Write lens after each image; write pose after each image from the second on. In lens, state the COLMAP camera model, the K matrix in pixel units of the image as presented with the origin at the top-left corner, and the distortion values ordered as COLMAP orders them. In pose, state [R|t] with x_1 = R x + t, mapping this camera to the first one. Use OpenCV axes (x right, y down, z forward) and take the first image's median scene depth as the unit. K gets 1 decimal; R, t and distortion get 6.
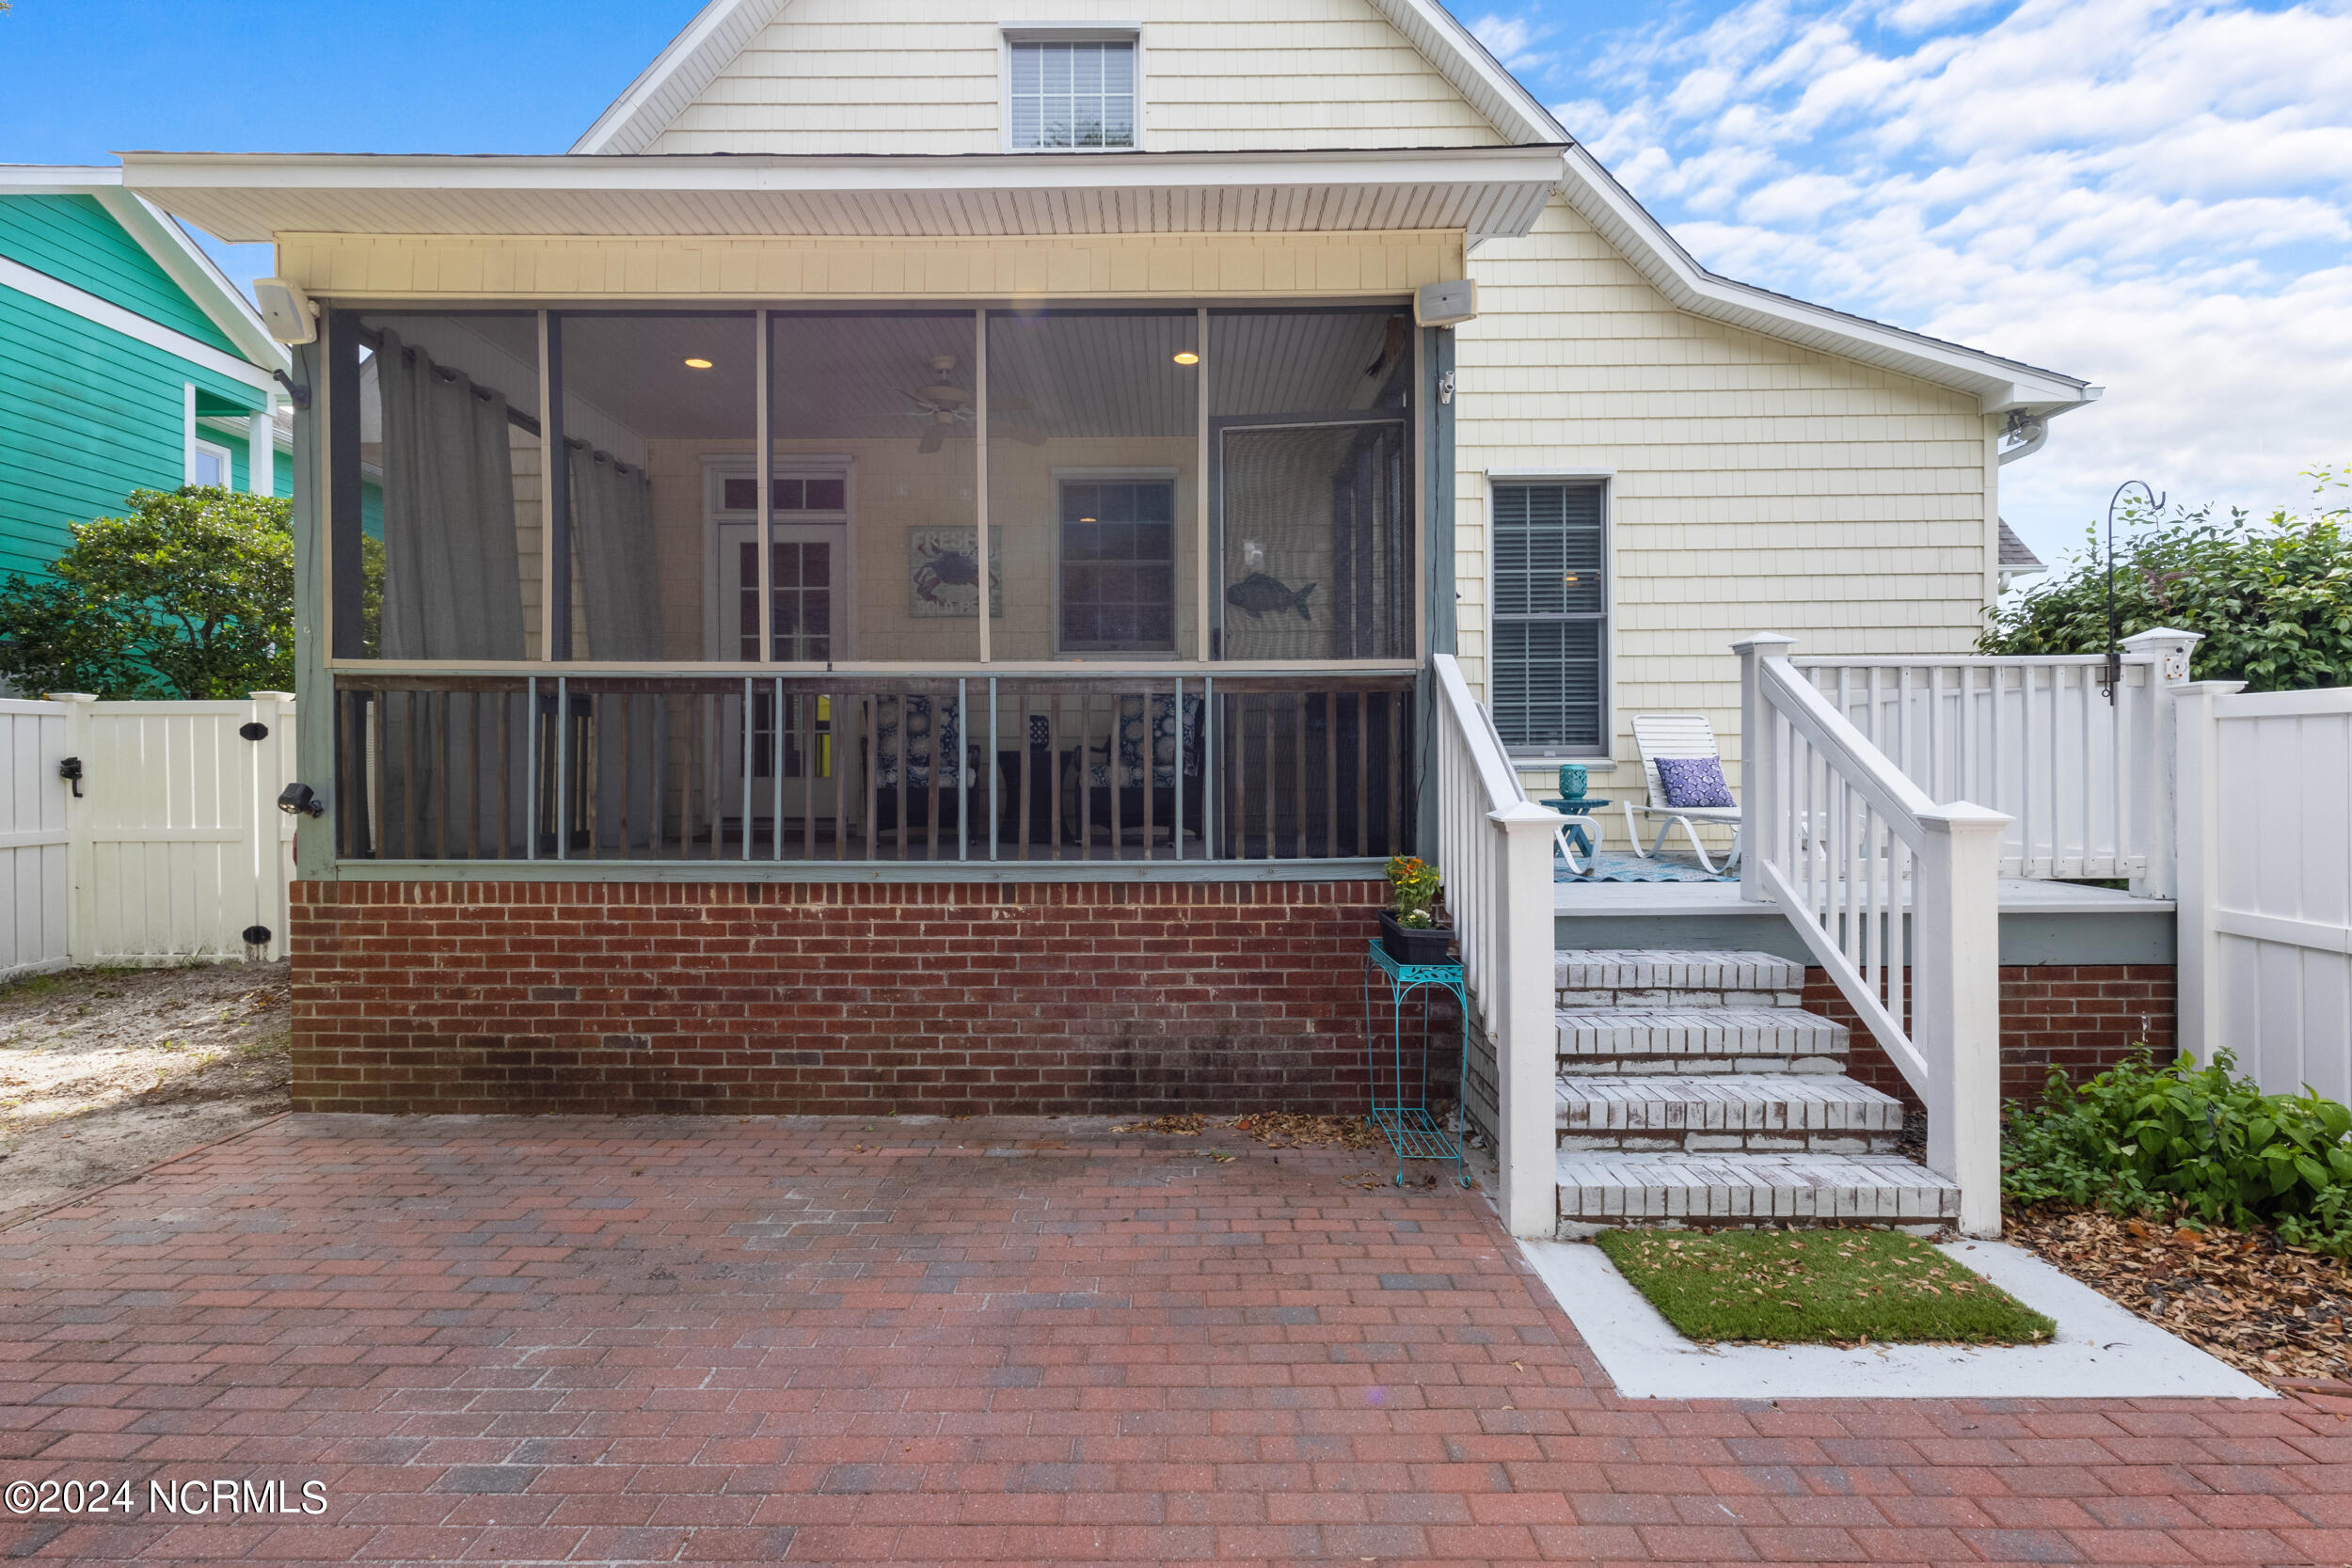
lens RADIAL K [[1152.0, 0, 1176.0], [0, 1152.0, 784.0], [0, 0, 1]] dist [-0.007015, 0.001365]
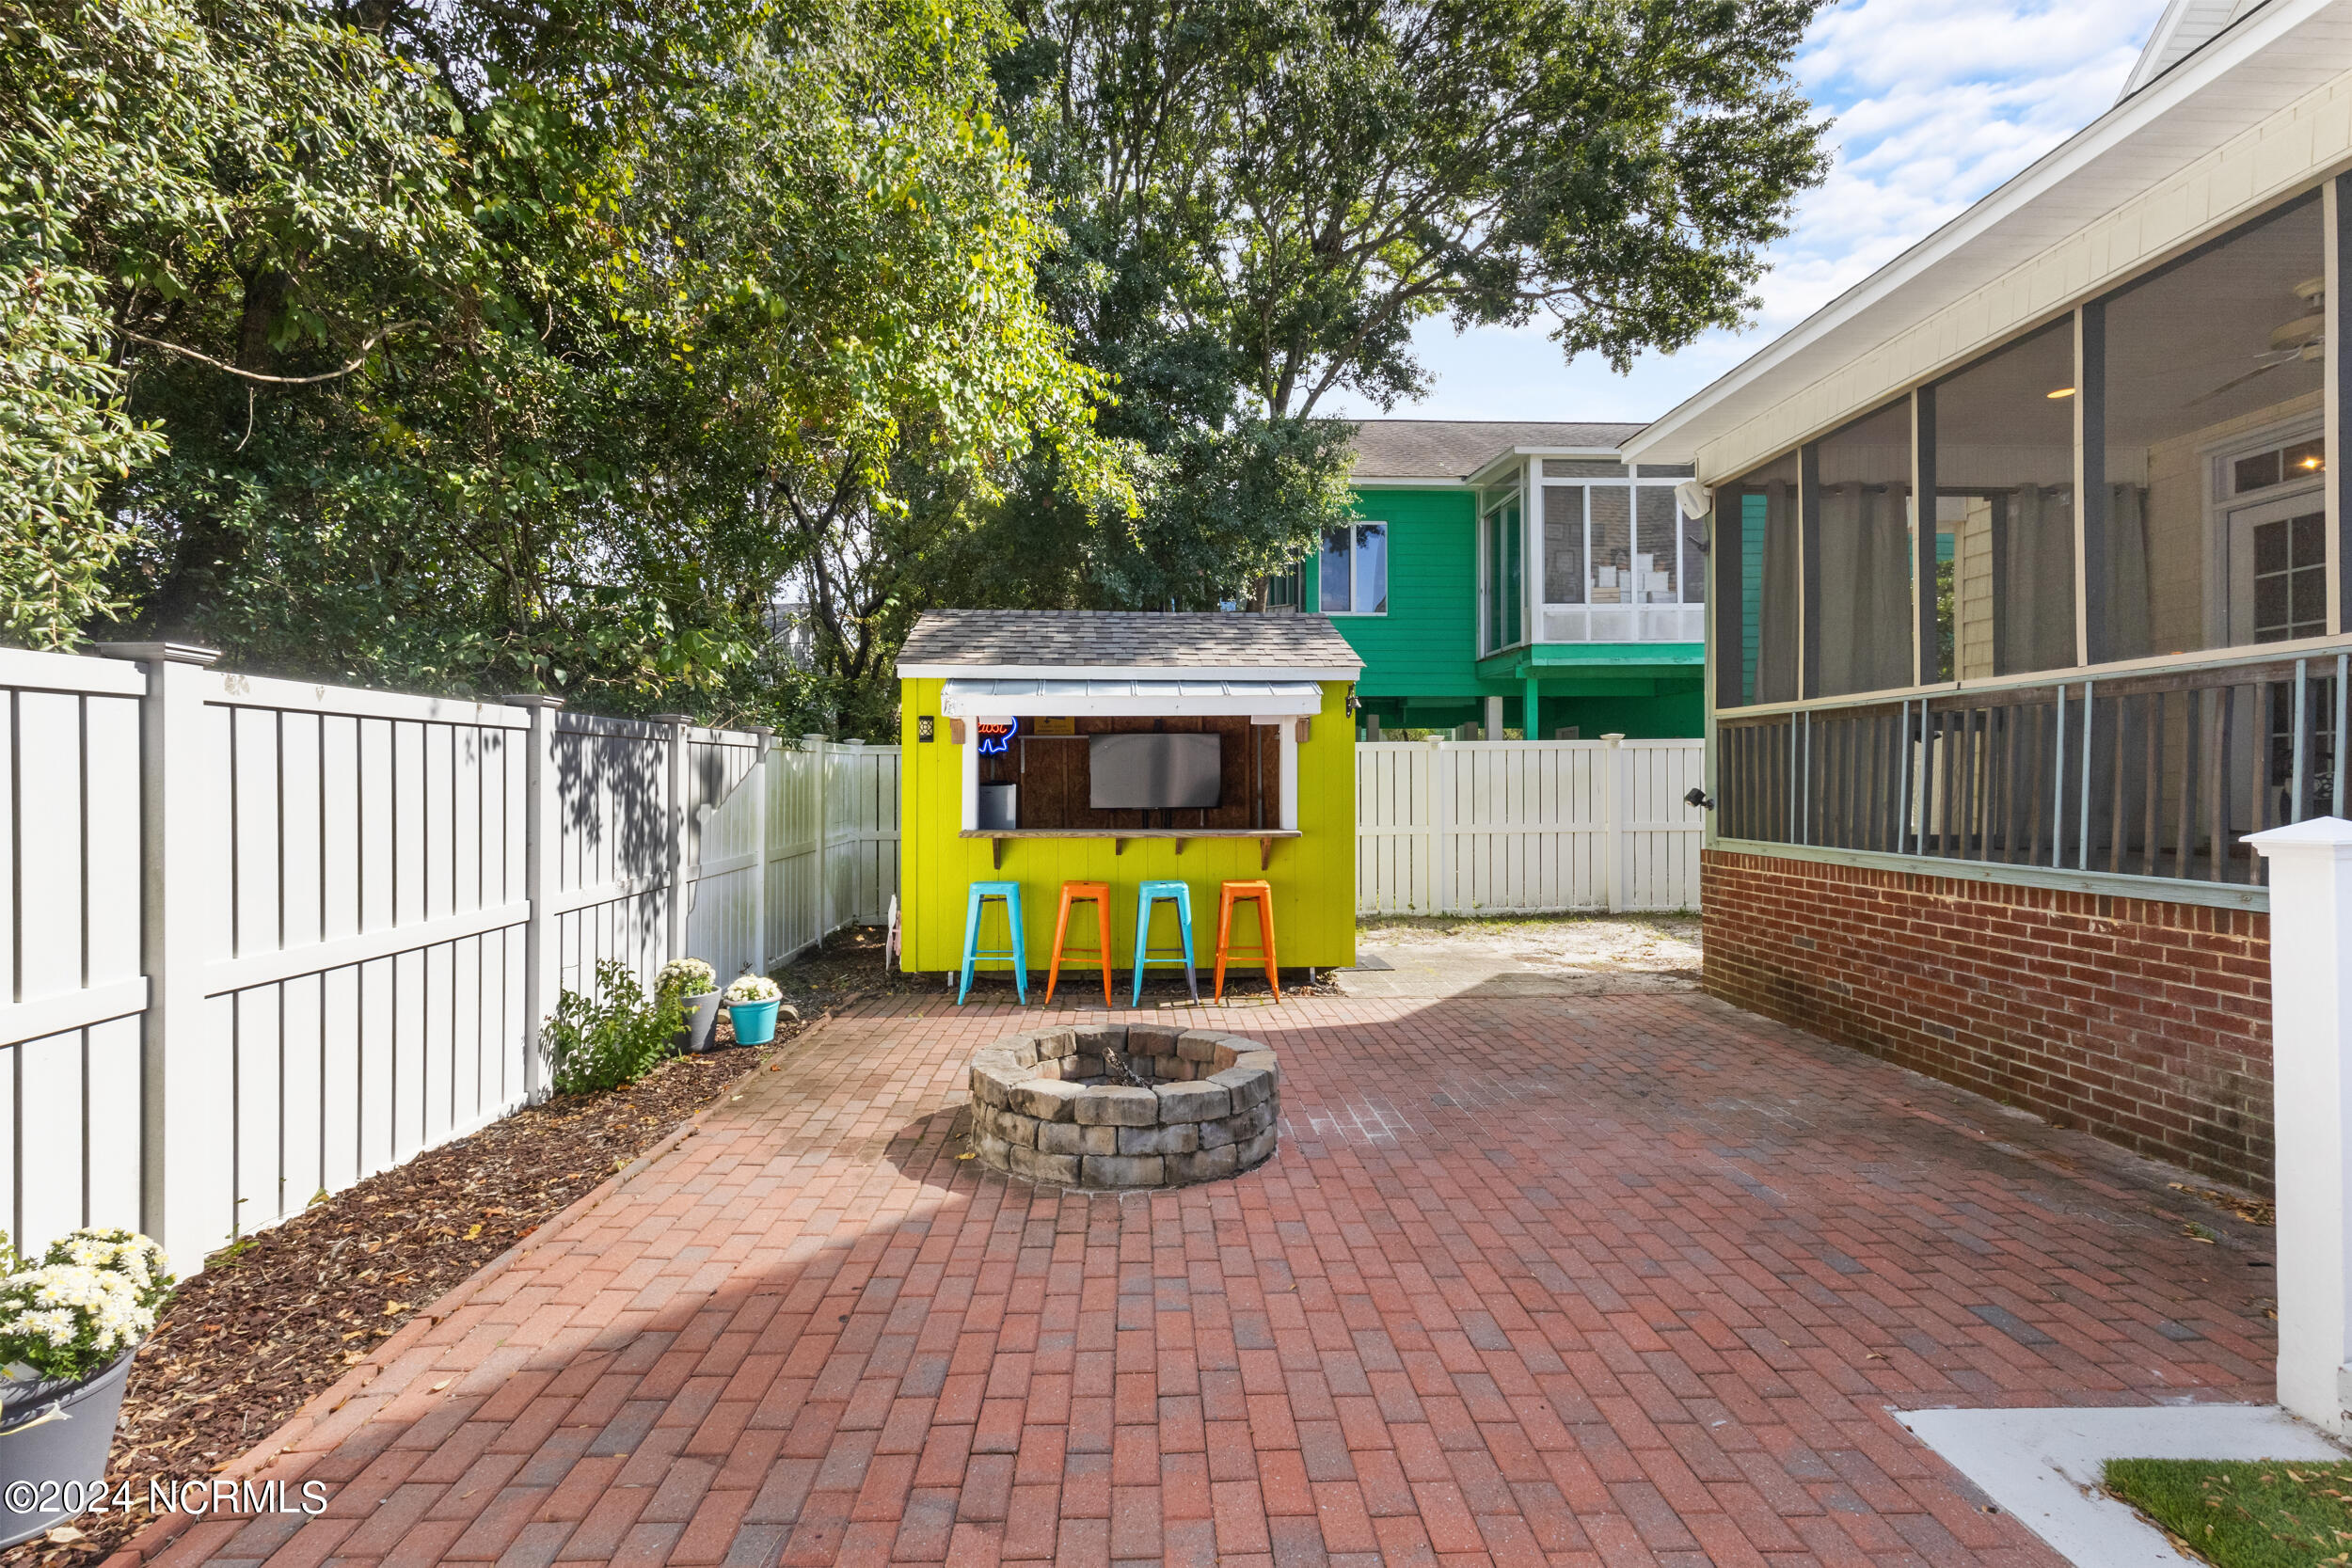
lens RADIAL K [[1078.3, 0, 1176.0], [0, 1078.3, 784.0], [0, 0, 1]] dist [0.003156, 0.000935]
pose [[0.047565, -0.000099, -0.998868, 0.711886], [-0.009730, 0.999953, -0.000562, 0.001626], [0.998821, 0.009745, 0.047562, 0.188905]]
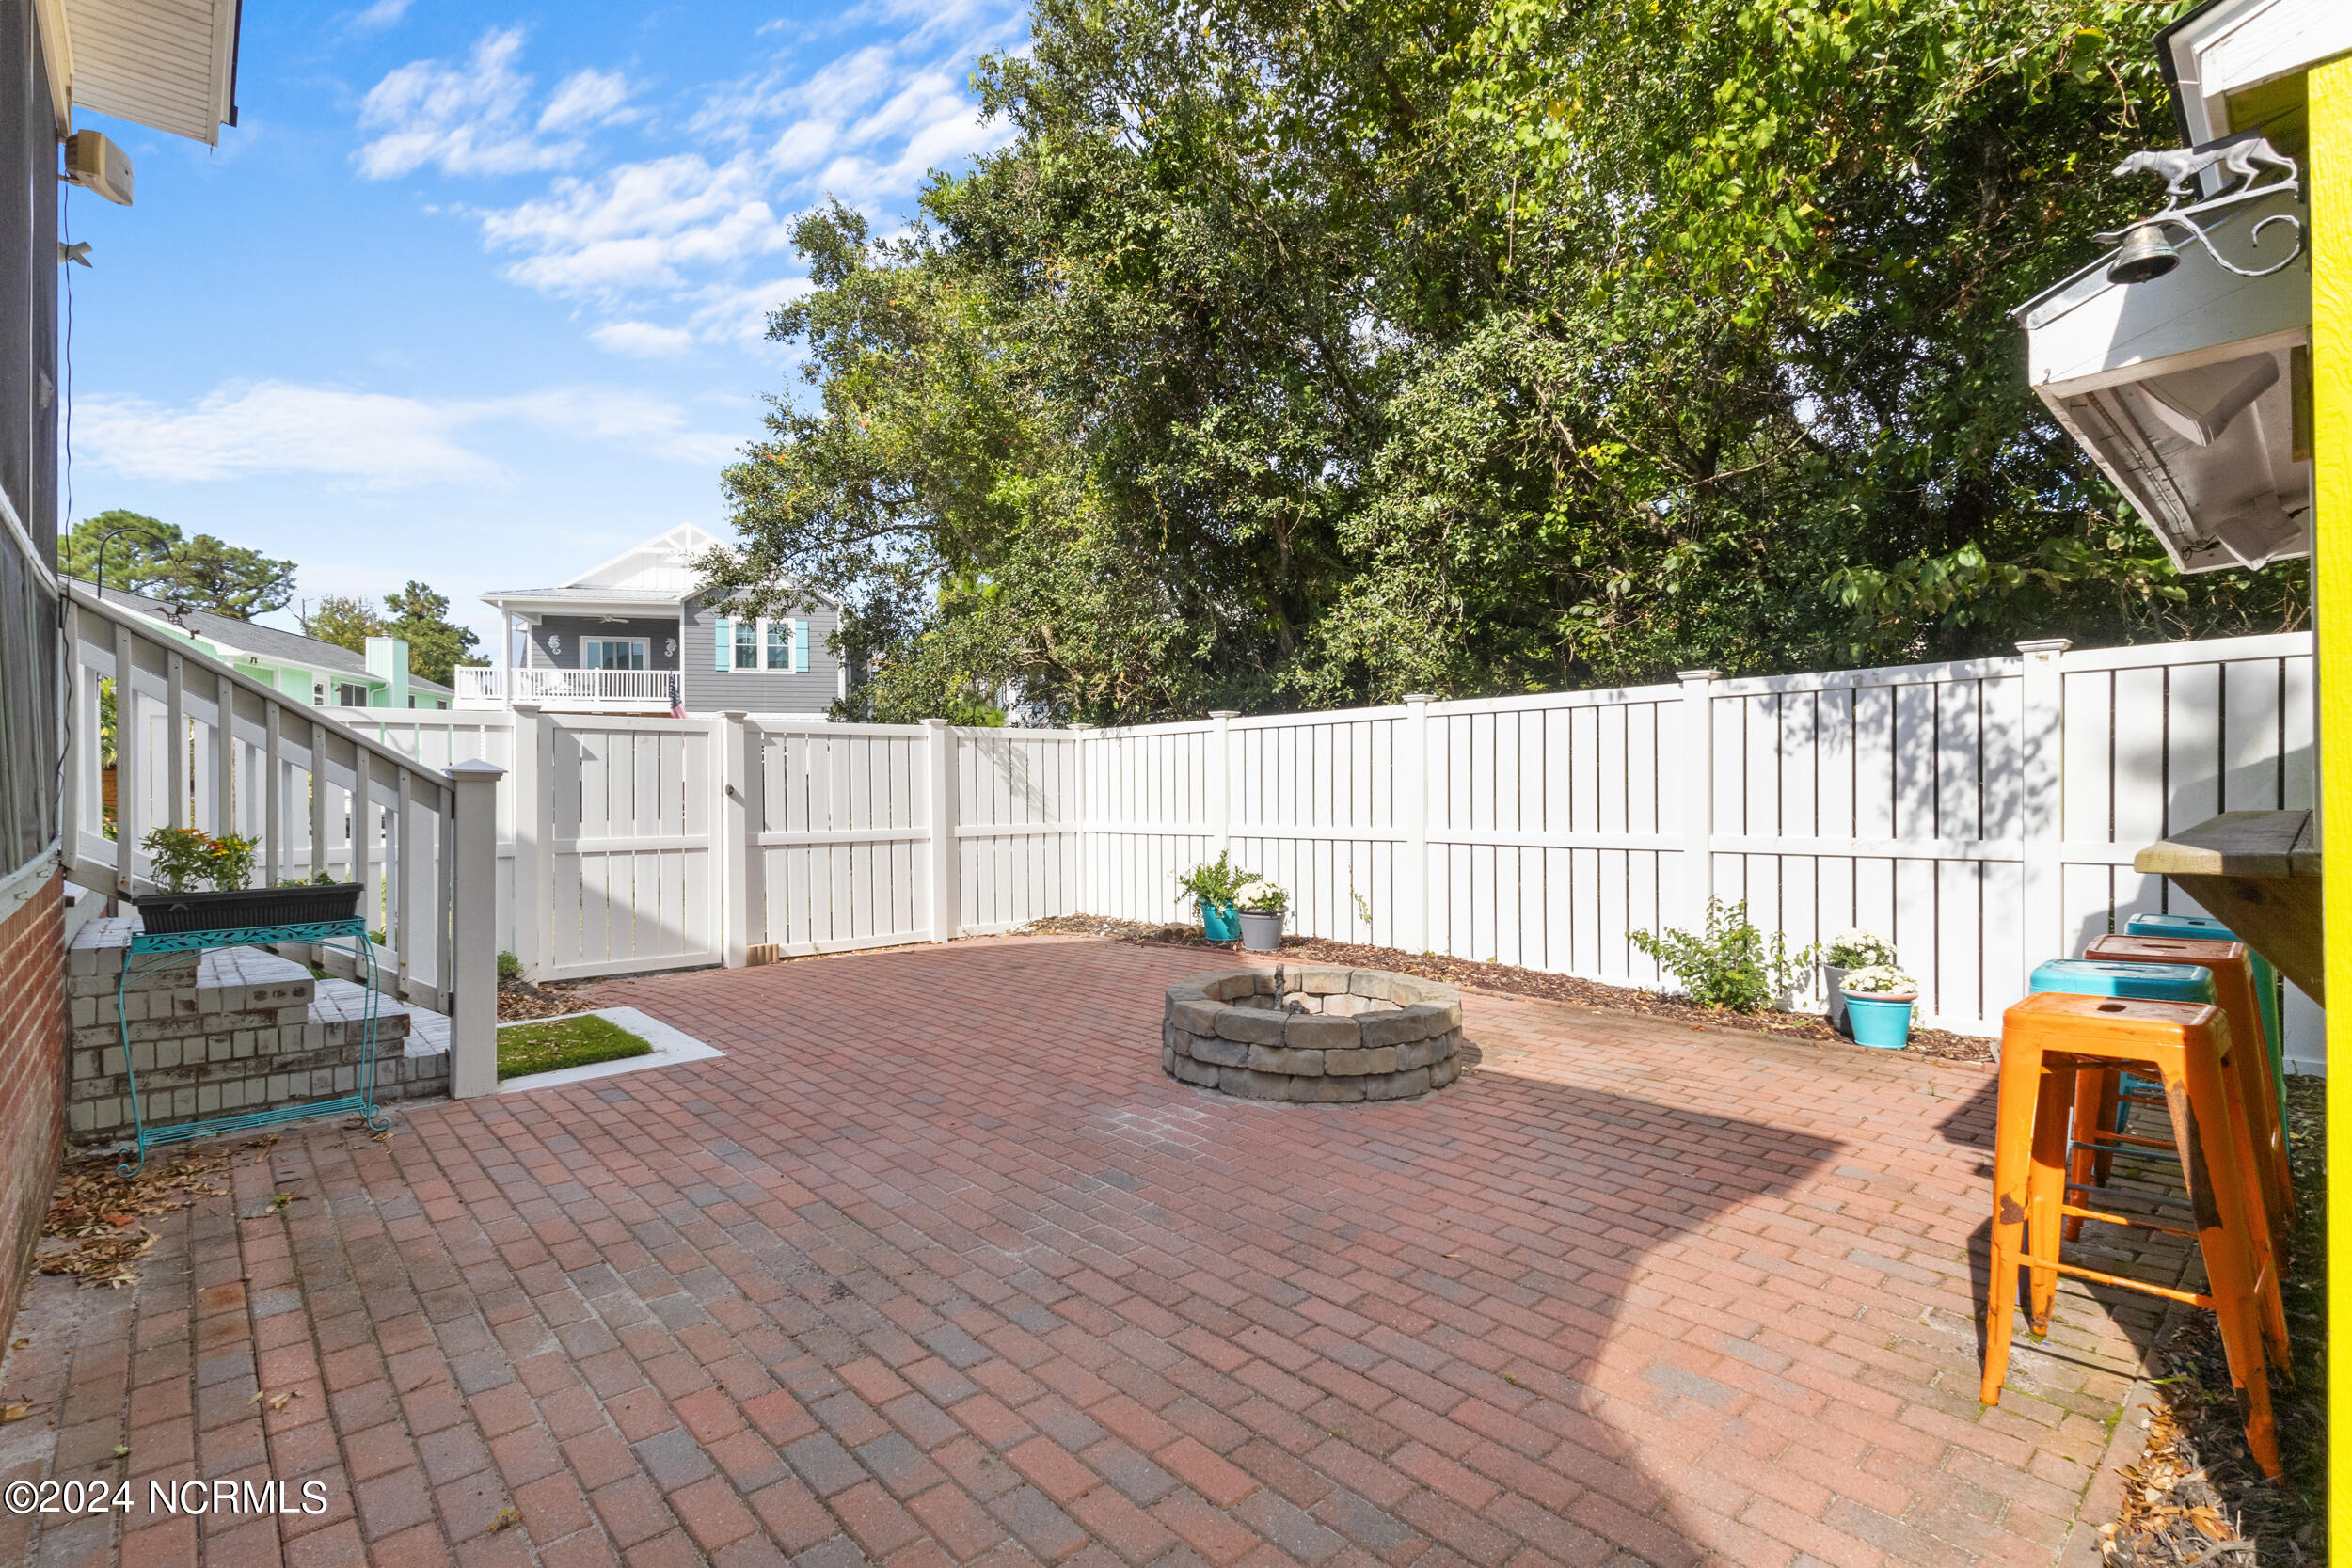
lens RADIAL K [[1104.3, 0, 1176.0], [0, 1104.3, 784.0], [0, 0, 1]] dist [0.000550, -0.000199]
pose [[-0.677499, 0.003937, 0.735513, -0.848163], [0.016612, 0.999812, 0.009950, 0.032628], [-0.735336, 0.018960, -0.677437, 0.946797]]
